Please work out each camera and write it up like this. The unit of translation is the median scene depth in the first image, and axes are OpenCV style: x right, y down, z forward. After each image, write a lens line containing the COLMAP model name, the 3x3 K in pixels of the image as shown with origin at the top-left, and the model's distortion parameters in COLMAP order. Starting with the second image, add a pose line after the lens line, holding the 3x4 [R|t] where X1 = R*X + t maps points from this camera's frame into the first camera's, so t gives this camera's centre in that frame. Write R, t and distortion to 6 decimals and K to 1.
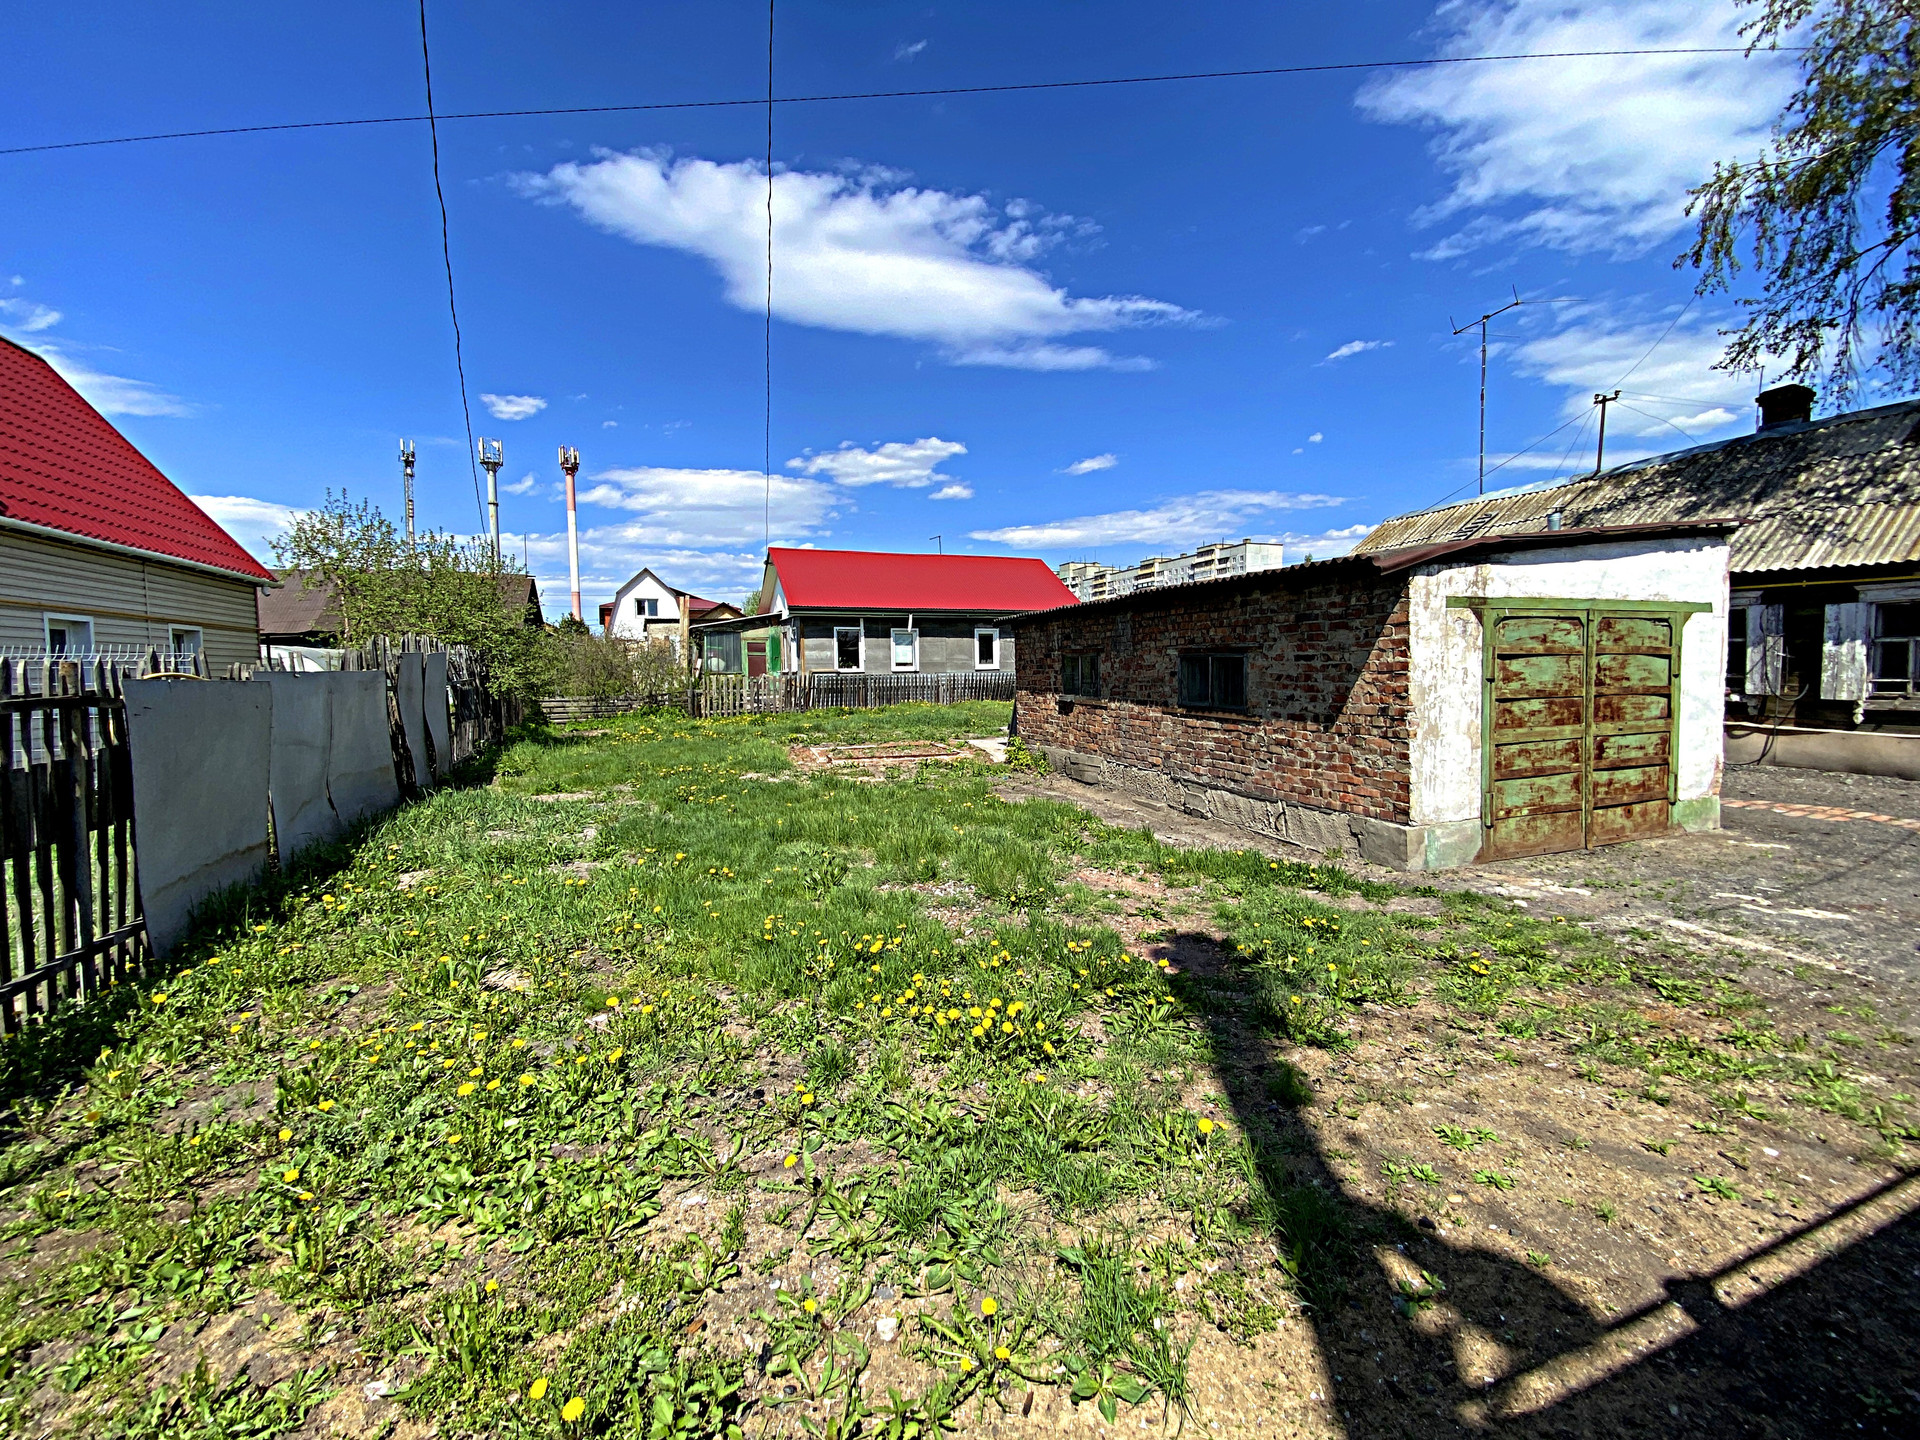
lens RADIAL K [[780.9, 0, 954.6], [0, 780.9, 716.3], [0, 0, 1]] dist [0.018478, -0.022198]
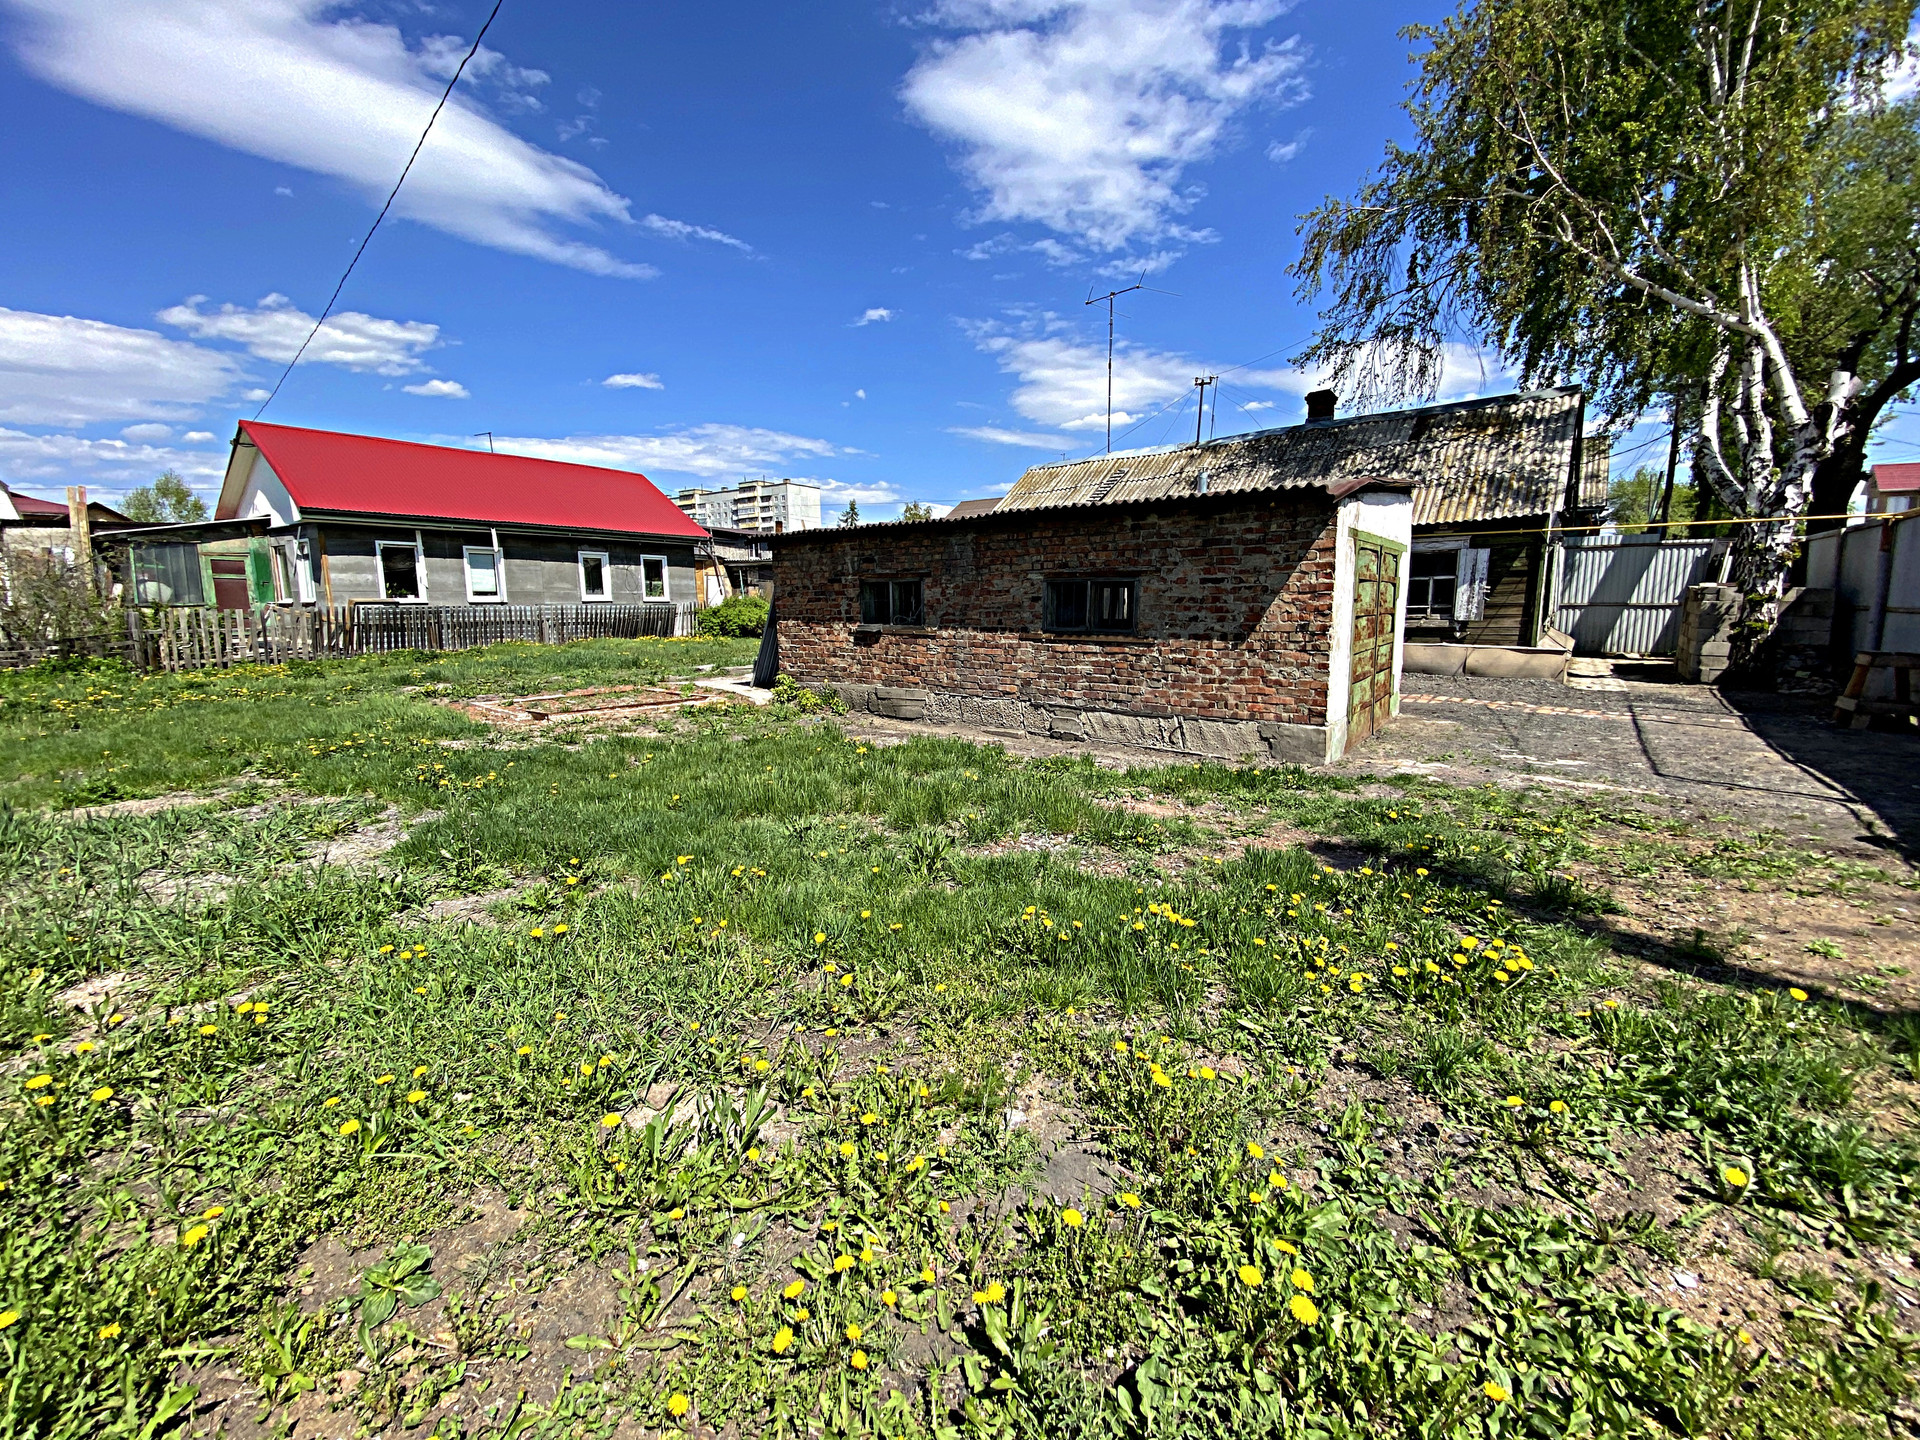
lens RADIAL K [[780.1, 0, 960.0], [0, 780.1, 720.0], [0, 0, 1]] dist [0.044740, -0.037755]
pose [[0.835367, -0.073464, 0.544762, -0.376123], [0.029199, 0.995561, 0.089480, 0.007893], [-0.548917, -0.058842, 0.833803, 0.242430]]
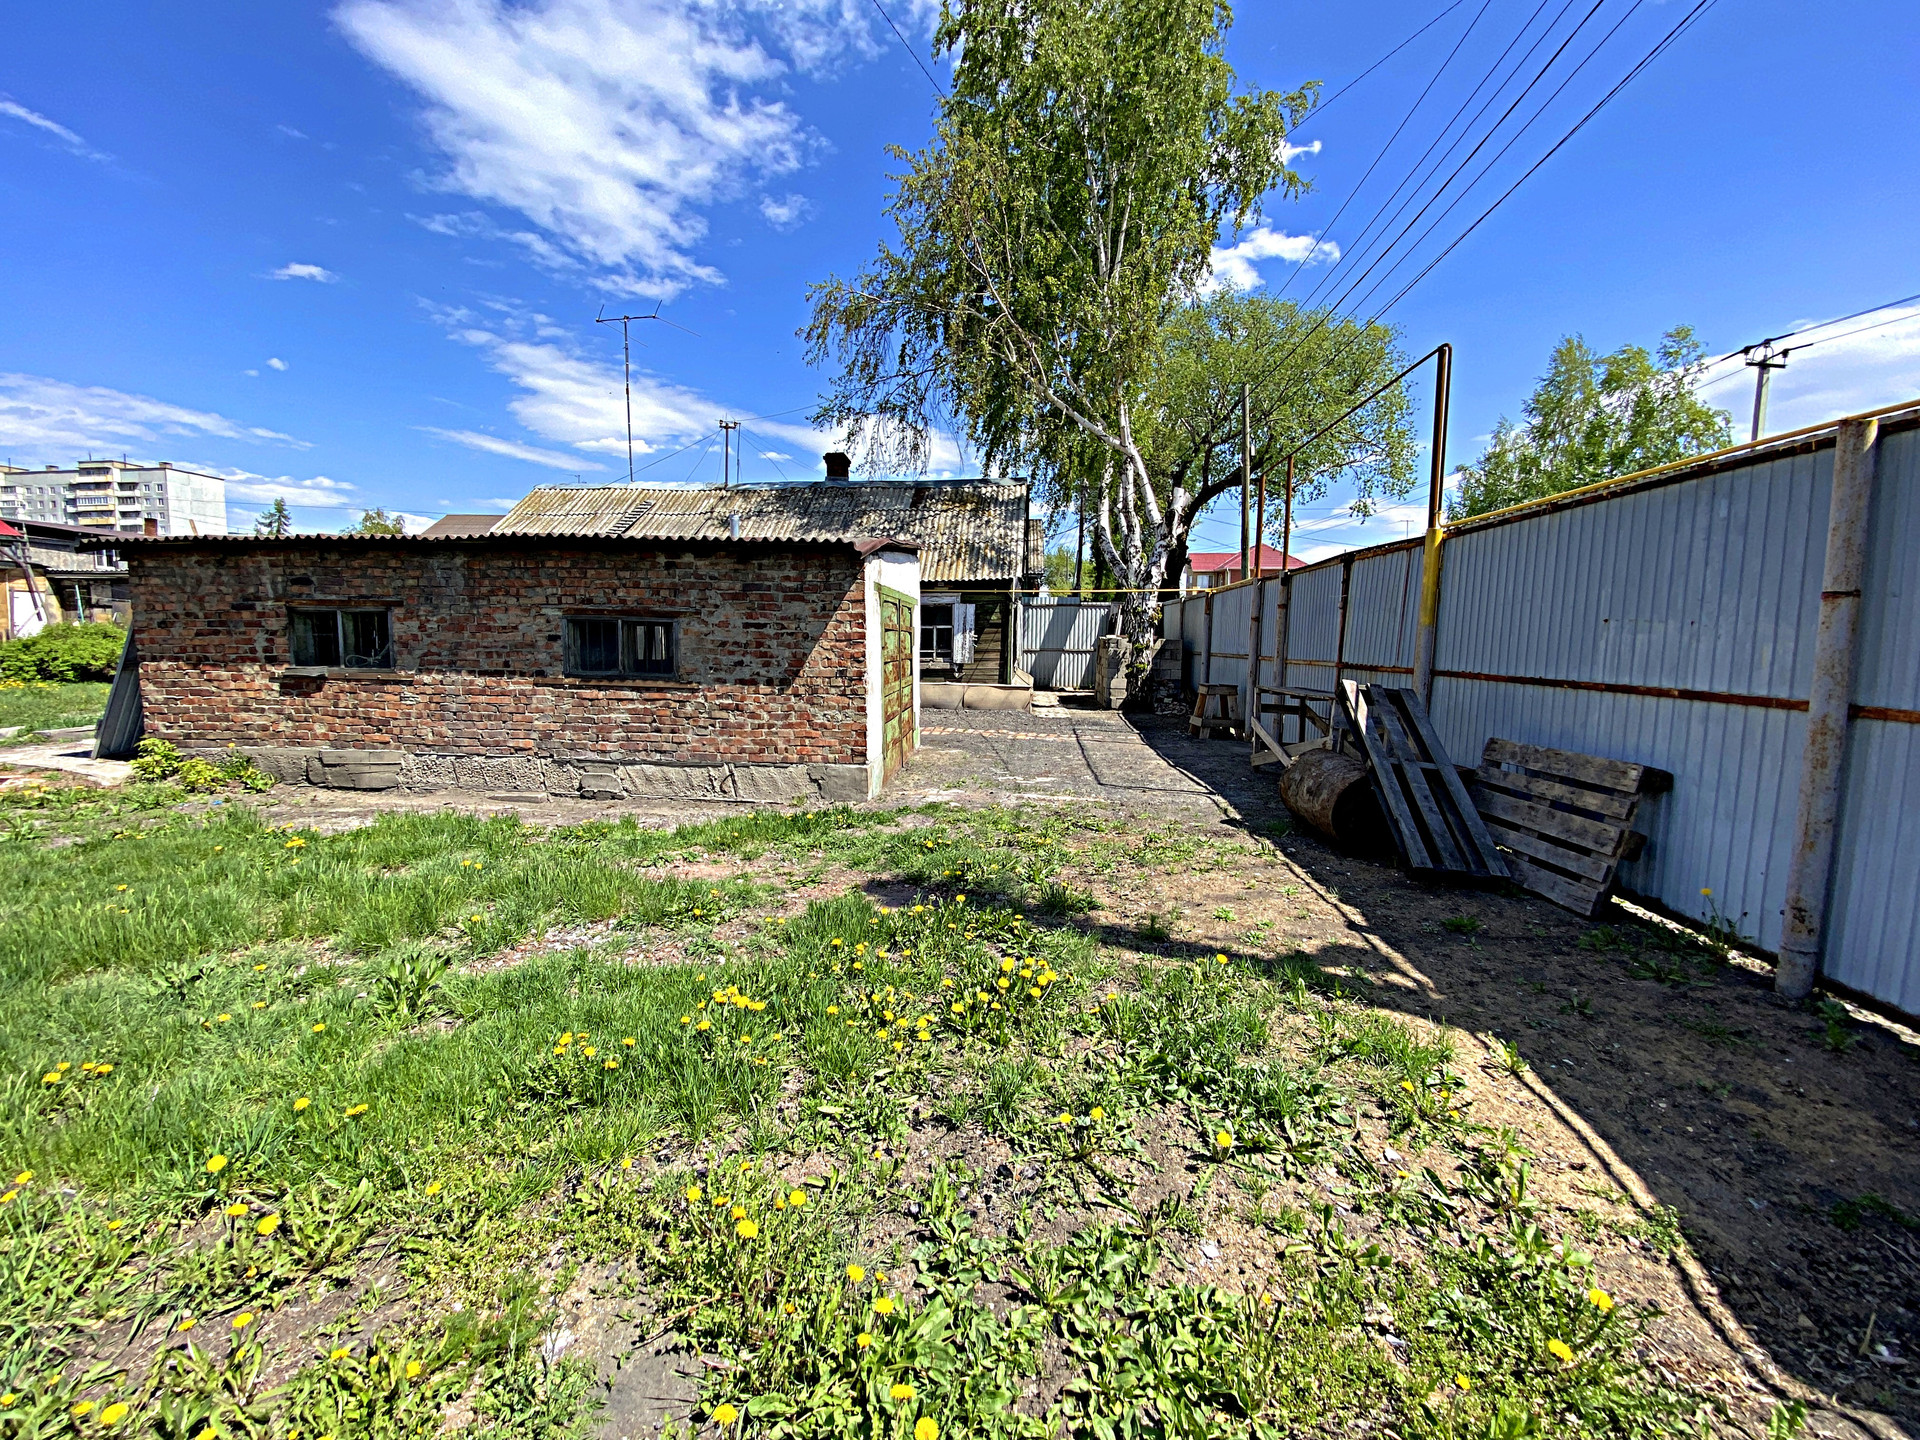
lens RADIAL K [[775.0, 0, 965.3], [0, 775.0, 720.9], [0, 0, 1]] dist [0.023615, -0.023283]
pose [[0.397301, -0.076671, 0.914480, -0.350384], [0.038938, 0.997015, 0.066674, -0.003976], [-0.916862, 0.009118, 0.399100, 0.273961]]
